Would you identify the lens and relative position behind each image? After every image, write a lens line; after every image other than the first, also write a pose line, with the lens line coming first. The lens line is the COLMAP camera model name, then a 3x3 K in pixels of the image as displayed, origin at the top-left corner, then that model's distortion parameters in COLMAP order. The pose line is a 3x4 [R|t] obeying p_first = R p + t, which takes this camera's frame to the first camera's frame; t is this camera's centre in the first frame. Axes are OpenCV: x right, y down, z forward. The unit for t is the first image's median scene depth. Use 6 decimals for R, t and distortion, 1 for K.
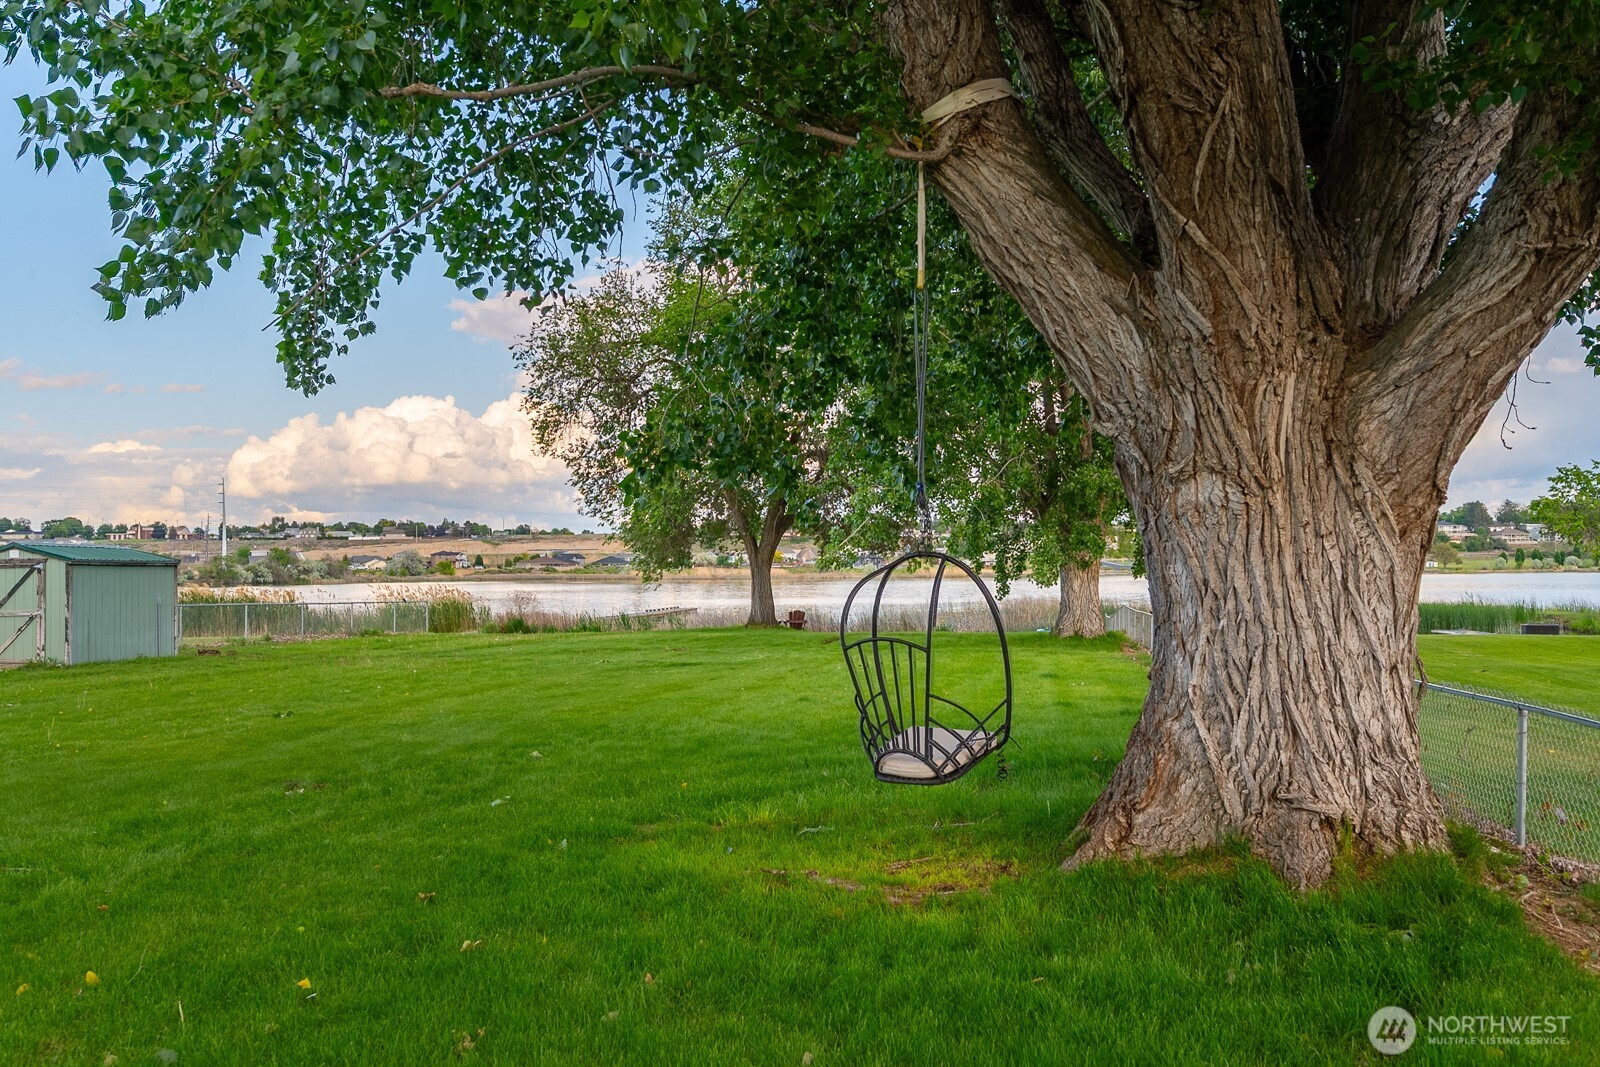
lens RADIAL K [[1421.1, 0, 804.5], [0, 1421.1, 535.3], [0, 0, 1]] dist [-0.012964, -0.002975]
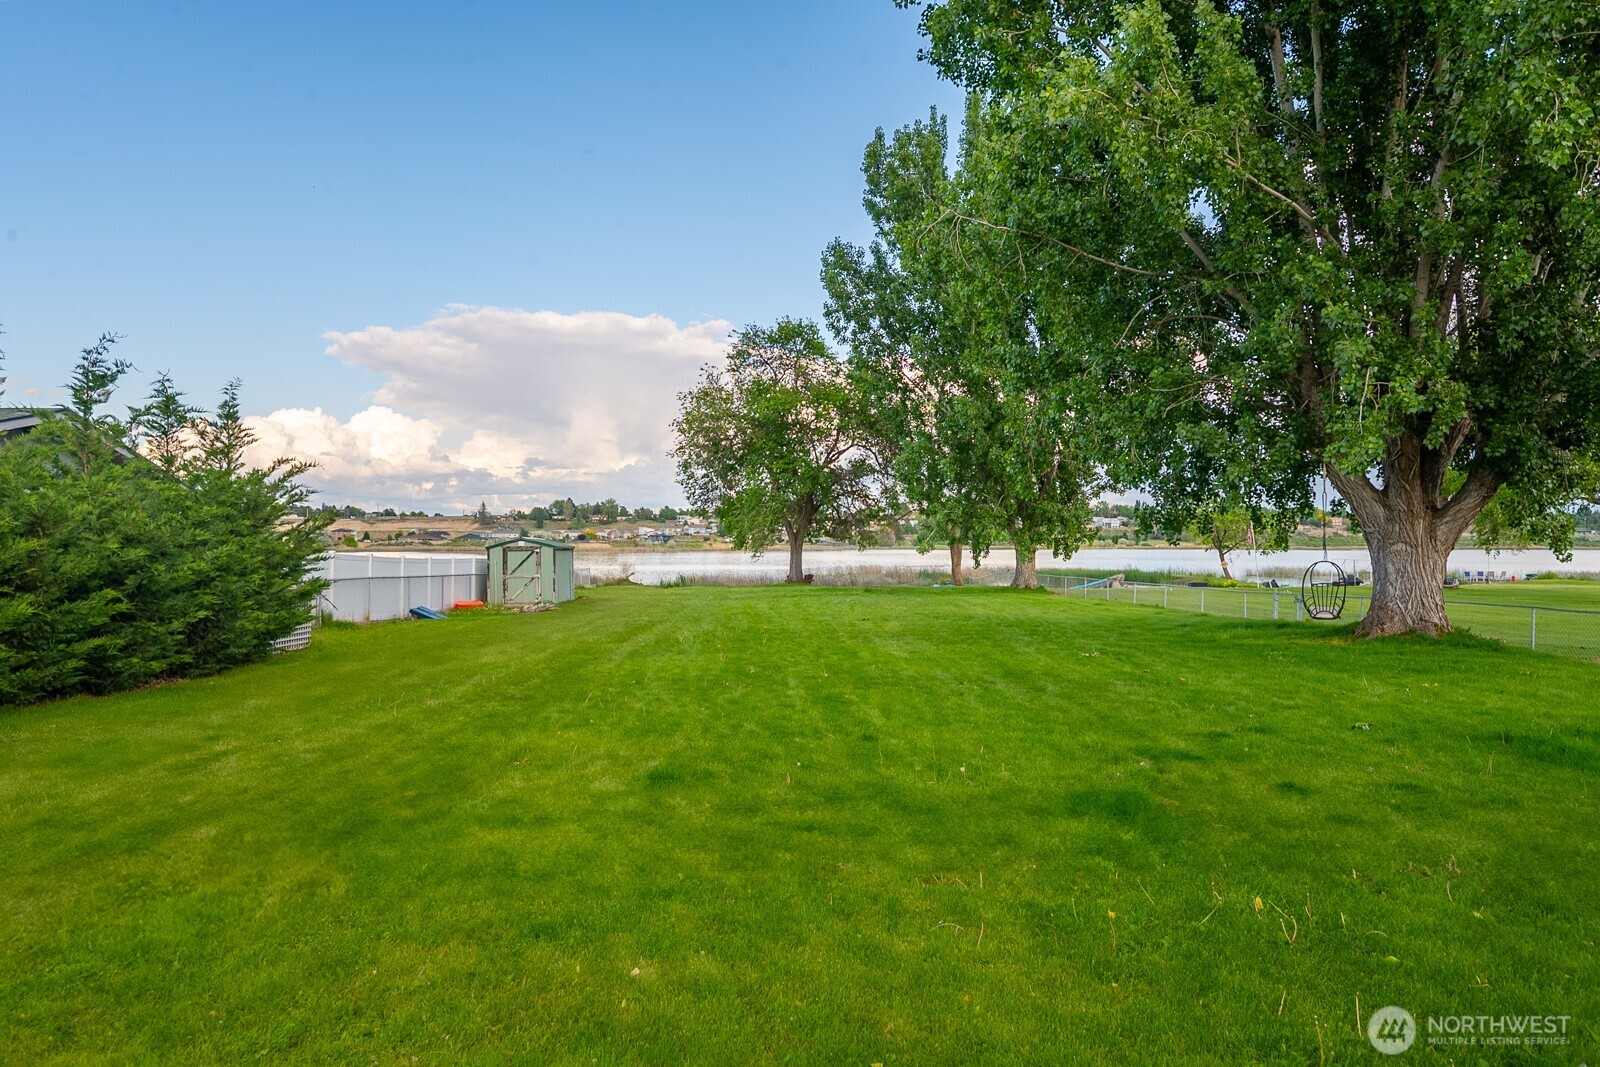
lens RADIAL K [[1024.3, 0, 798.2], [0, 1024.3, 539.3], [0, 0, 1]] dist [0.008894, 0.000529]
pose [[0.979584, 0.007562, 0.200891, -0.367881], [-0.011493, 0.999765, 0.018406, -0.016043], [-0.200705, -0.020339, 0.979441, -0.285040]]
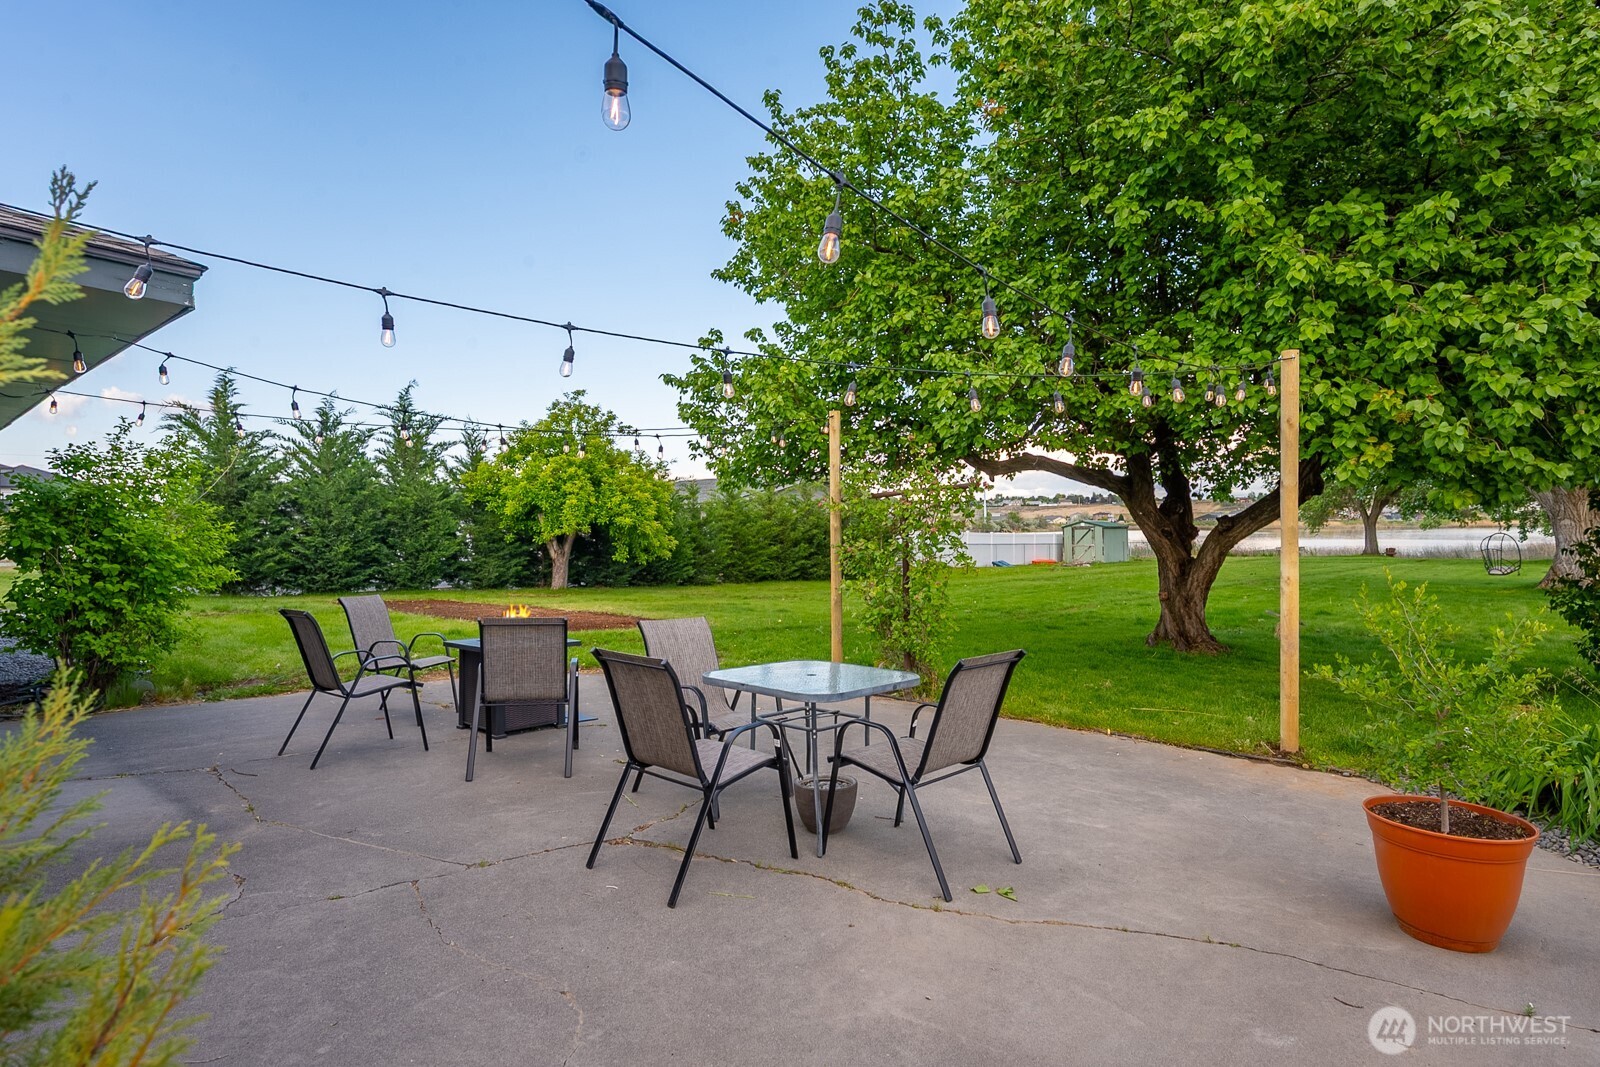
lens RADIAL K [[861.7, 0, 805.9], [0, 861.7, 532.2], [0, 0, 1]] dist [-0.005982, -0.000861]
pose [[0.846633, 0.000308, -0.532178, -0.079748], [0.018416, 0.999384, 0.029877, -0.026237], [0.531859, -0.035095, 0.846105, -0.607503]]
